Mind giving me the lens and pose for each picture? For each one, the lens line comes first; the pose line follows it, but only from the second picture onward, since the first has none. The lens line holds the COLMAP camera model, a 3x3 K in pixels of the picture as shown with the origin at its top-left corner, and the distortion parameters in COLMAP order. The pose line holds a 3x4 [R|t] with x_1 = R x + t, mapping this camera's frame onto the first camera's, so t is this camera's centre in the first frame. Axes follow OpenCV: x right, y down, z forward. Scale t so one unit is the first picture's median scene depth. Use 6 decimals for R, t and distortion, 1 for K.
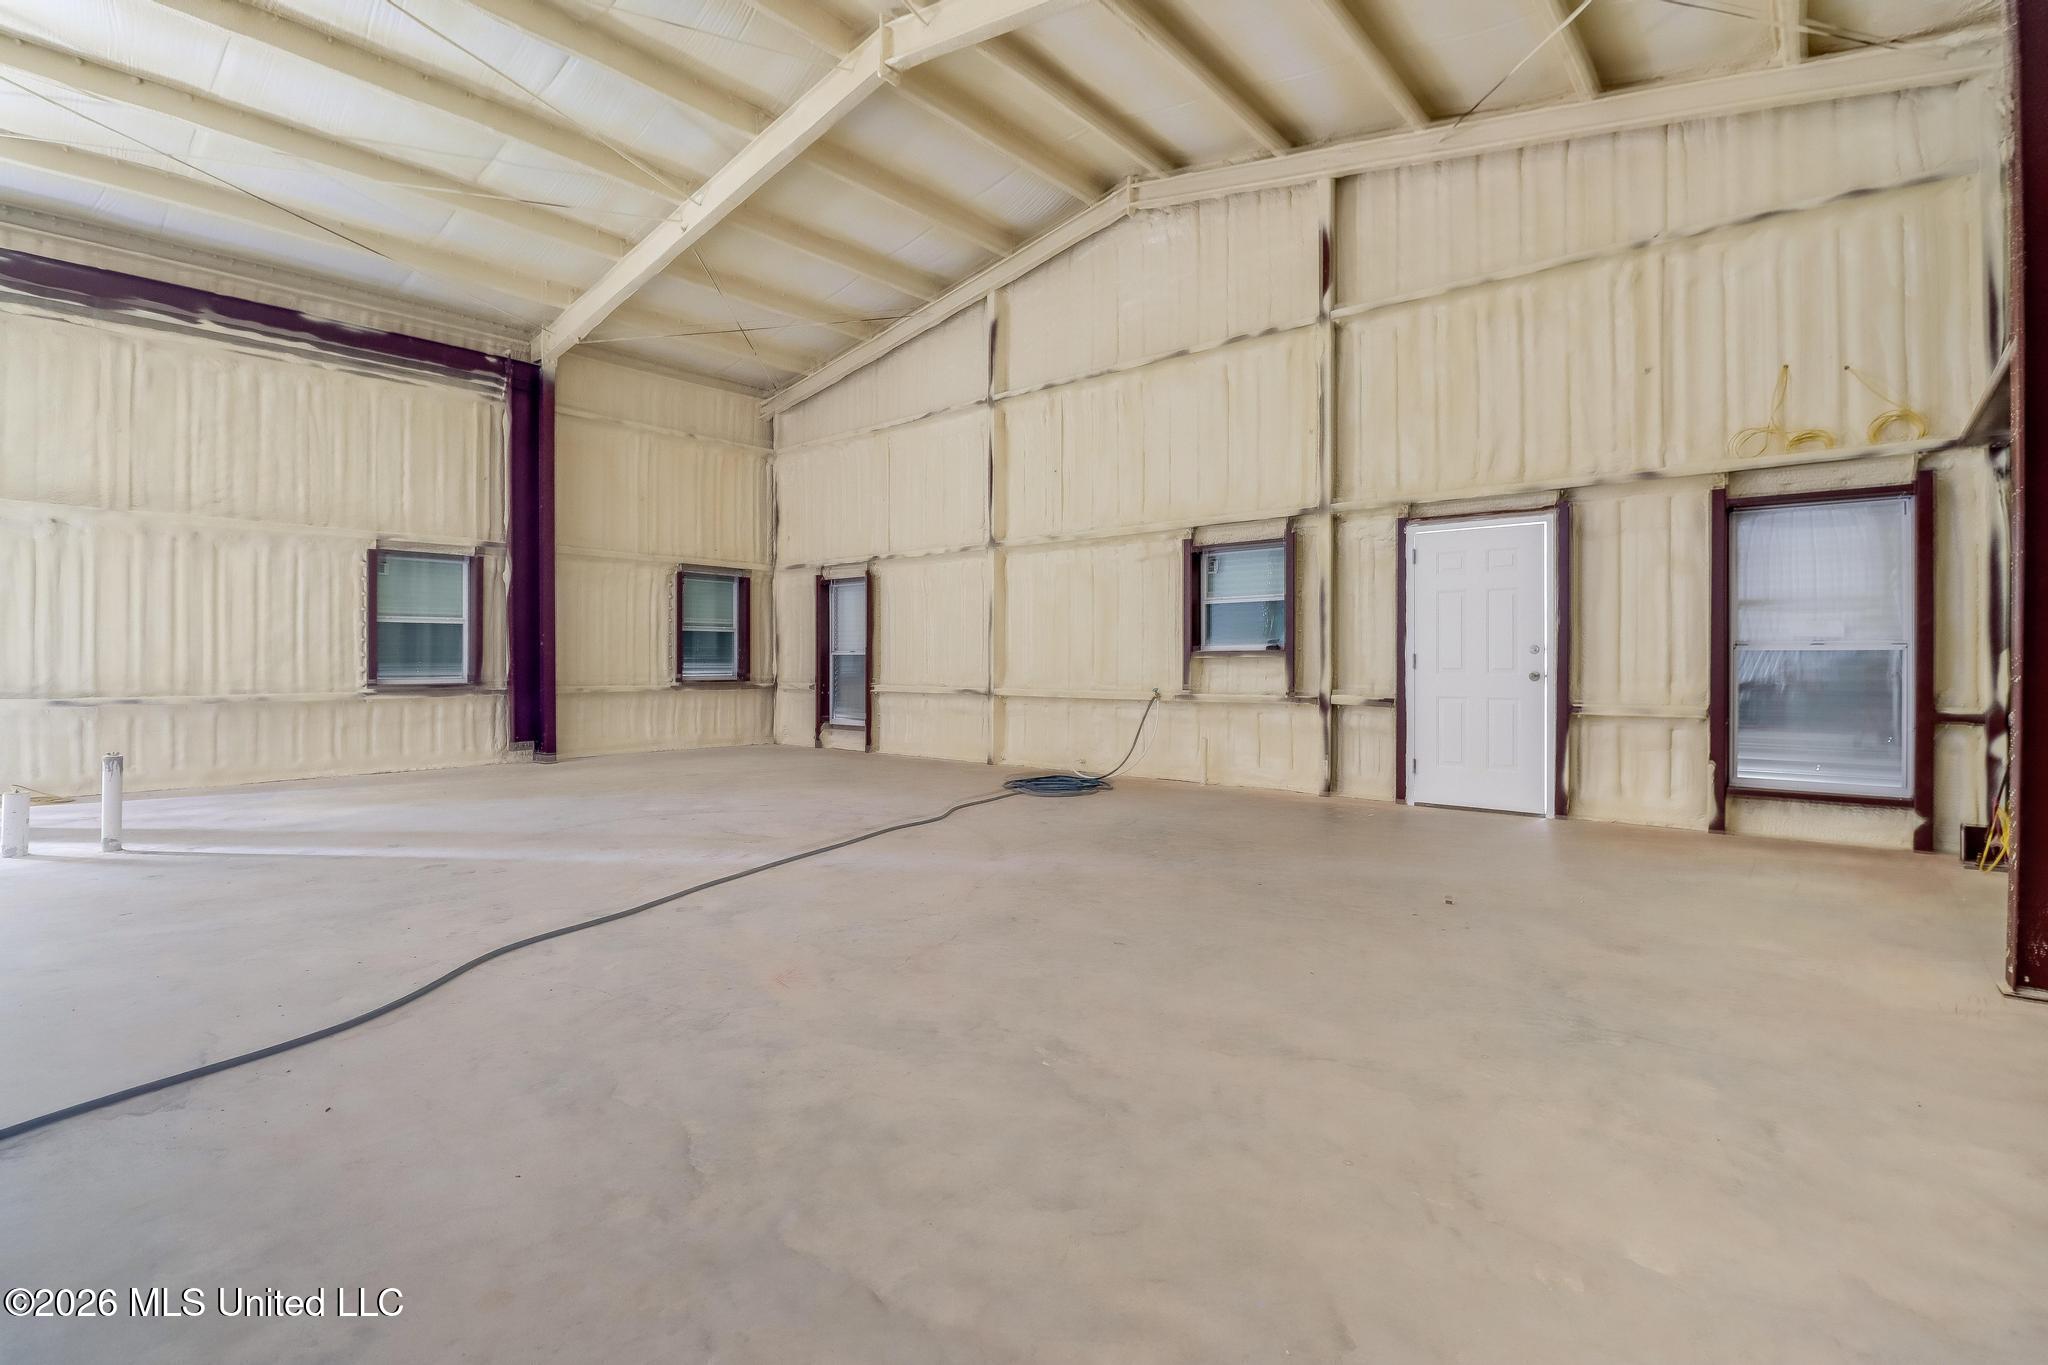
lens RADIAL K [[989.4, 0, 1023.8], [0, 989.4, 676.0], [0, 0, 1]] dist [-0.005851, -0.001154]
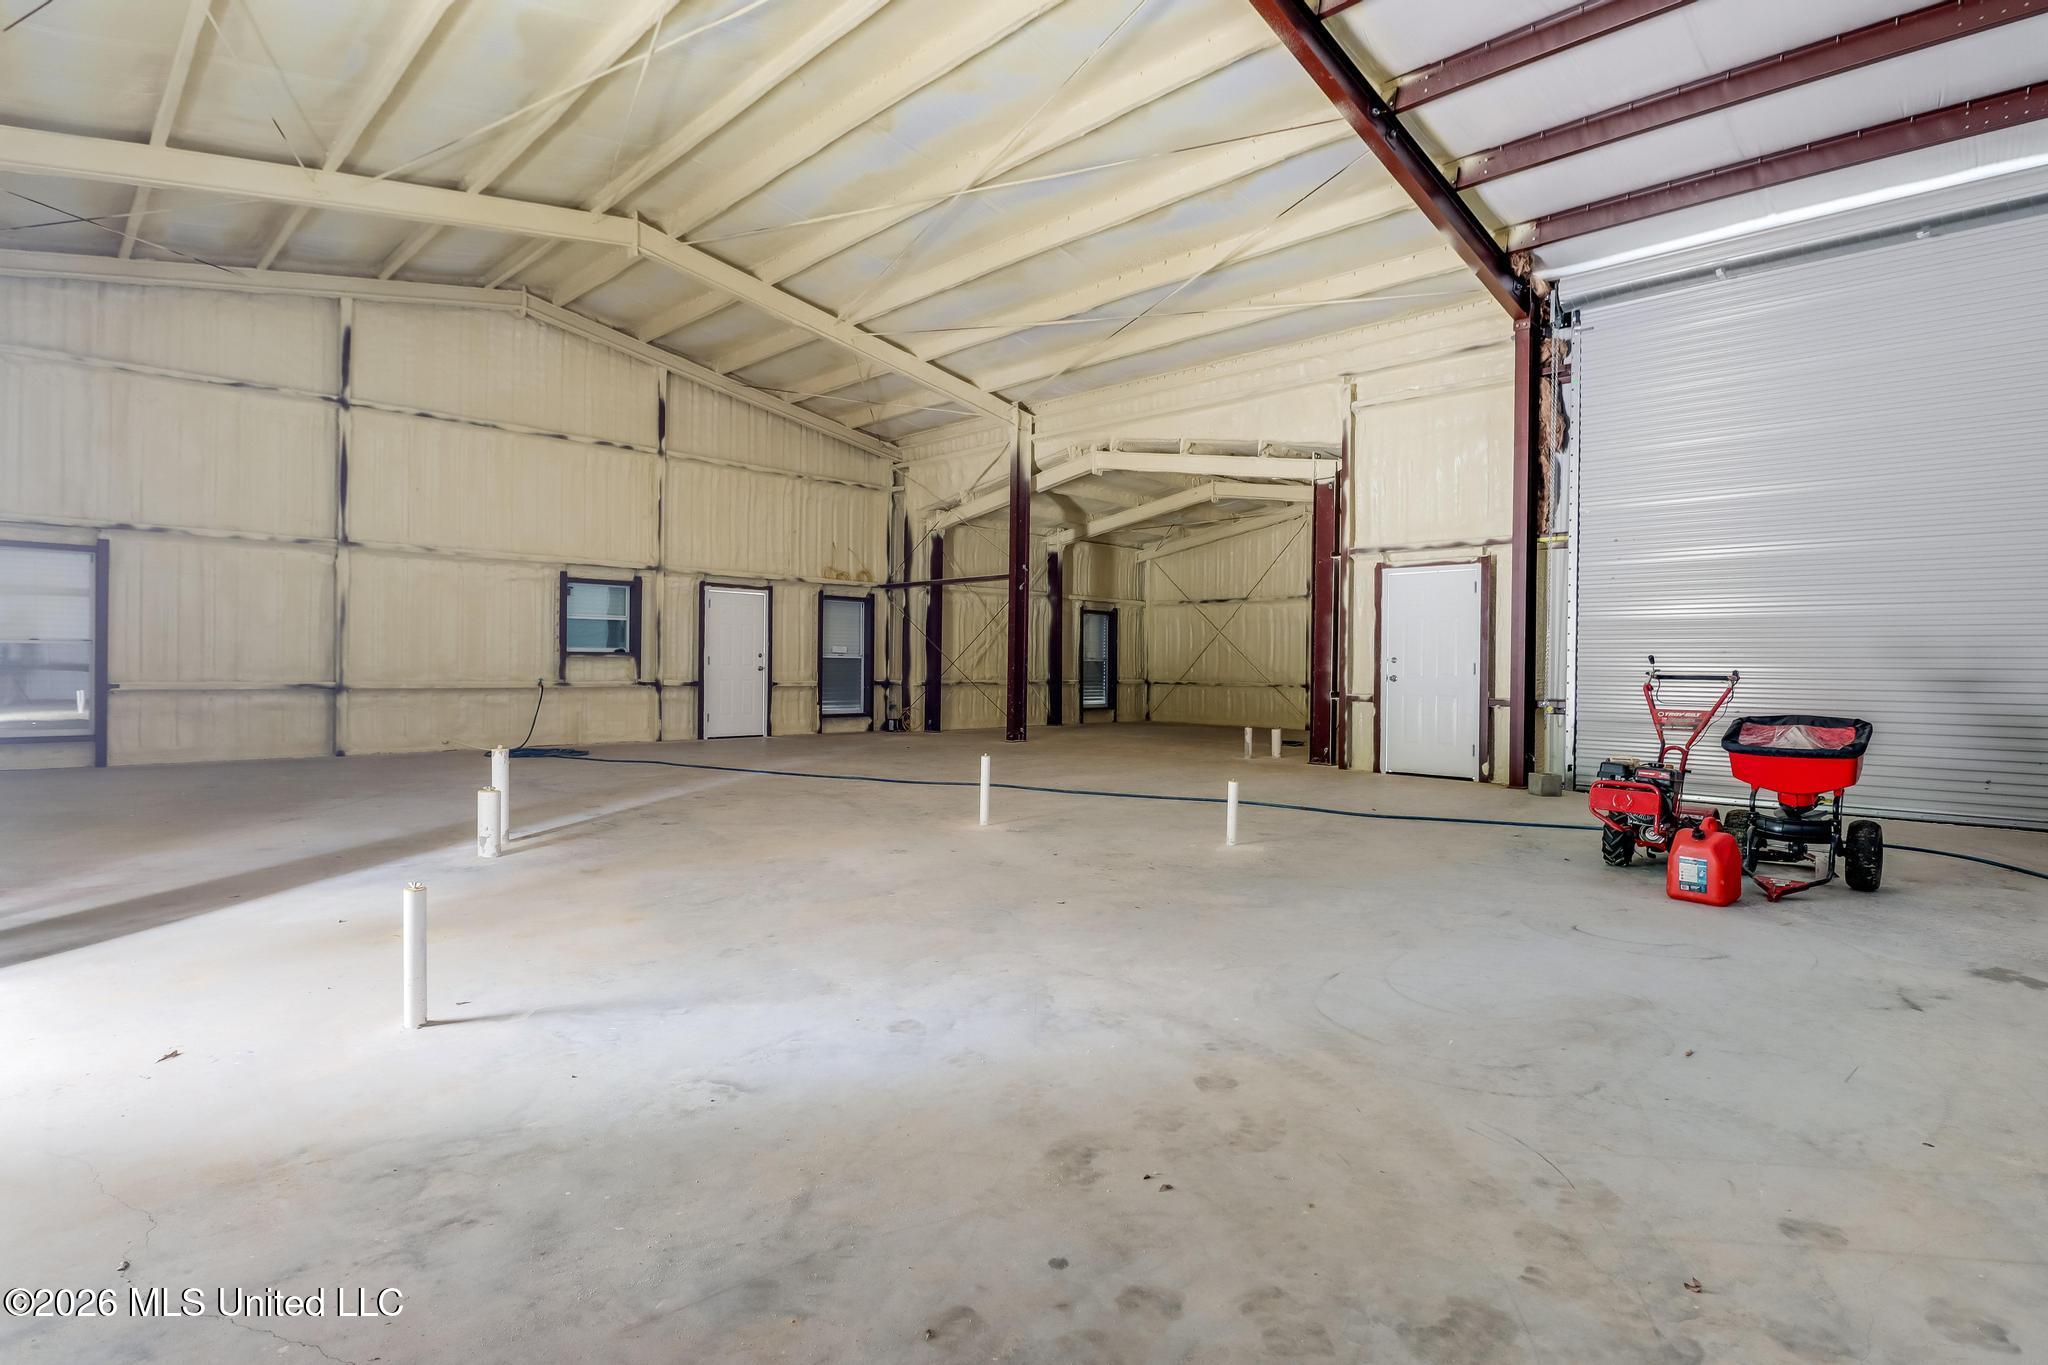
lens RADIAL K [[1034.3, 0, 1024.8], [0, 1034.3, 674.7], [0, 0, 1]] dist [0.000178, 0.000119]
pose [[0.034907, -0.013219, 0.999303, -1.412322], [-0.002541, 0.999908, 0.013316, -0.015051], [-0.999387, -0.003004, 0.034870, 0.331793]]
